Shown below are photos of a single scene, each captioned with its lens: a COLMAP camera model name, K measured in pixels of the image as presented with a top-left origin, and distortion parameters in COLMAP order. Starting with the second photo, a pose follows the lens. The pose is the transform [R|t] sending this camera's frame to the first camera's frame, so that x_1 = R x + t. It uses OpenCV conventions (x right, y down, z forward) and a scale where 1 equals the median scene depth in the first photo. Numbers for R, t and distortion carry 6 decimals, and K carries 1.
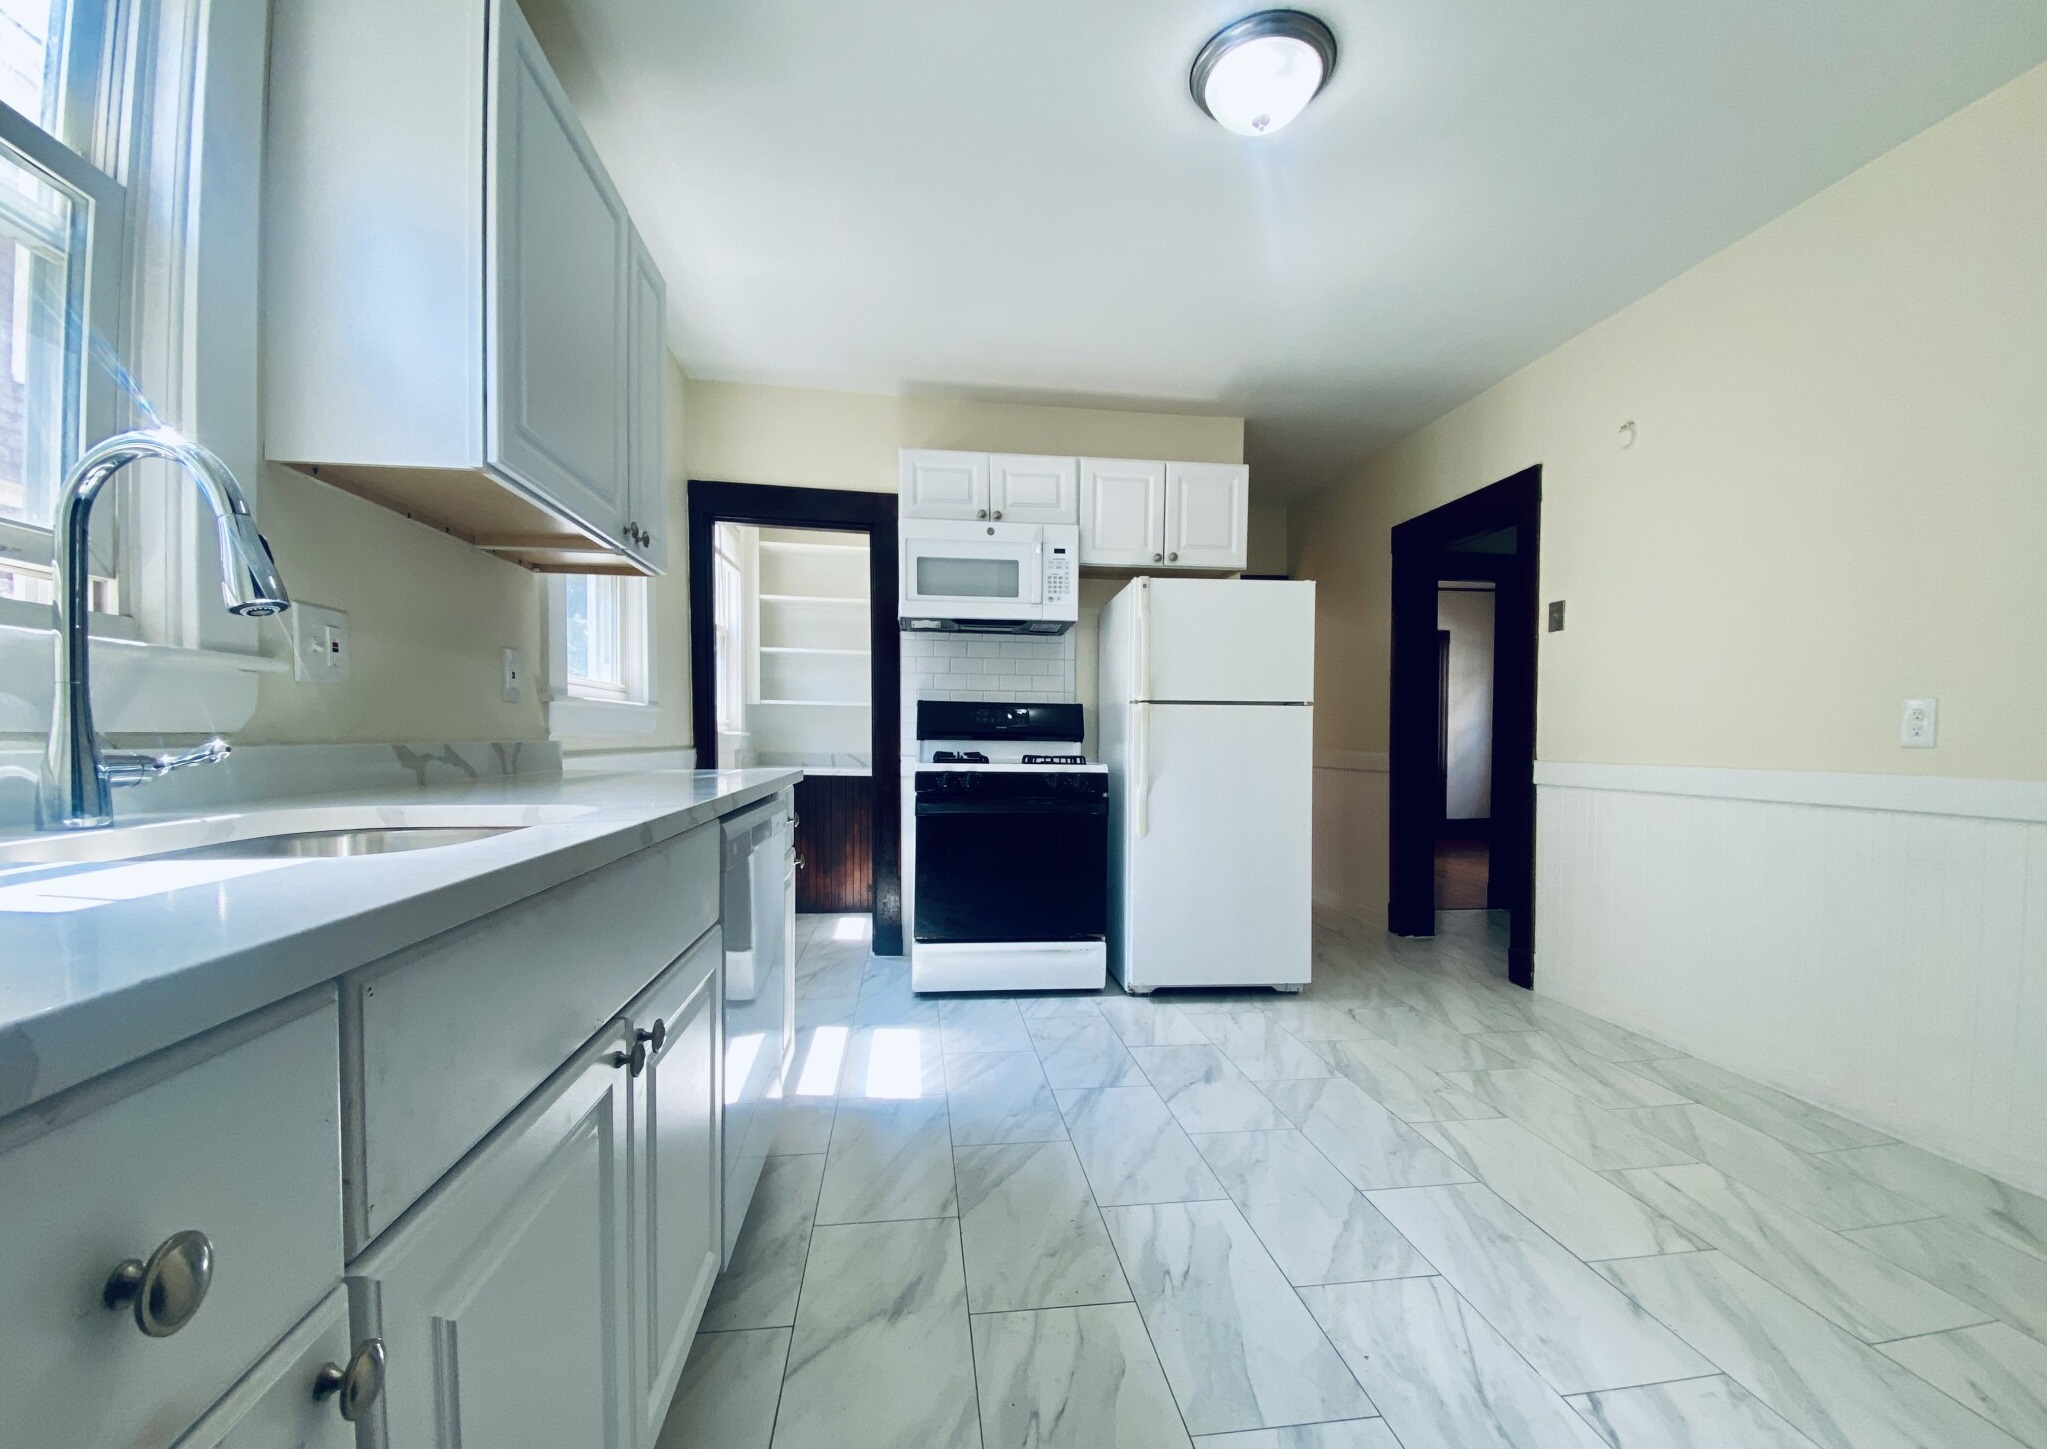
lens RADIAL K [[835.4, 0, 1023.8], [0, 835.4, 746.4], [0, 0, 1]] dist [0.028638, -0.020385]
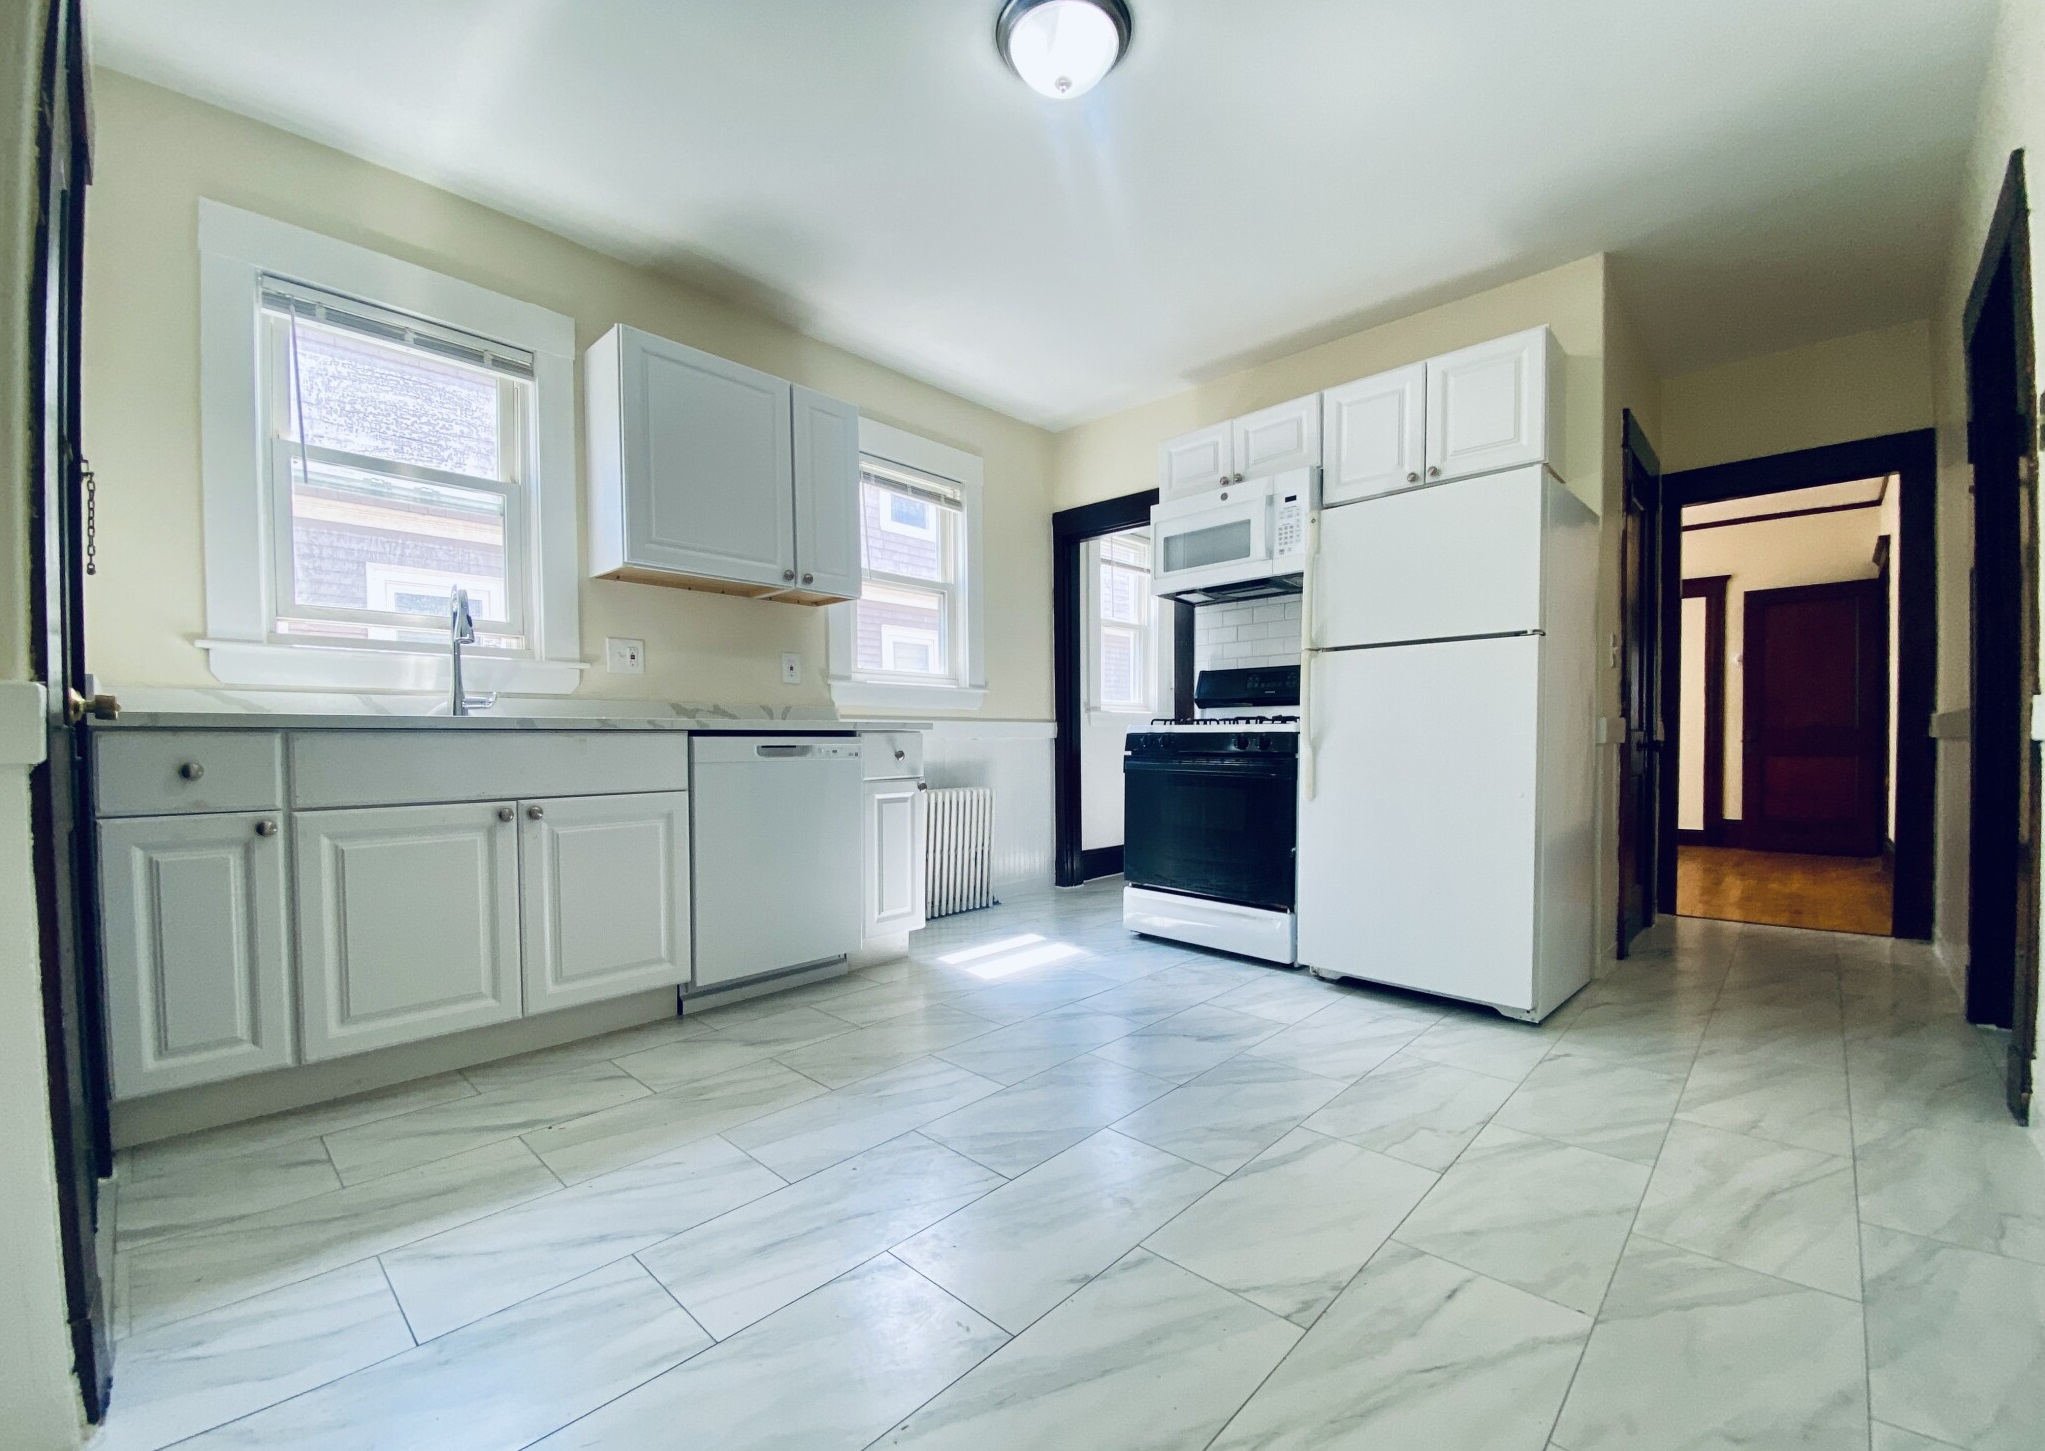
lens RADIAL K [[827.2, 0, 1018.0], [0, 827.2, 771.0], [0, 0, 1]] dist [-0.014661, -0.000231]
pose [[0.616235, 0.013640, -0.787445, 0.653101], [-0.000865, 0.999861, 0.016642, 0.062596], [0.787562, -0.009574, 0.616161, 0.209622]]
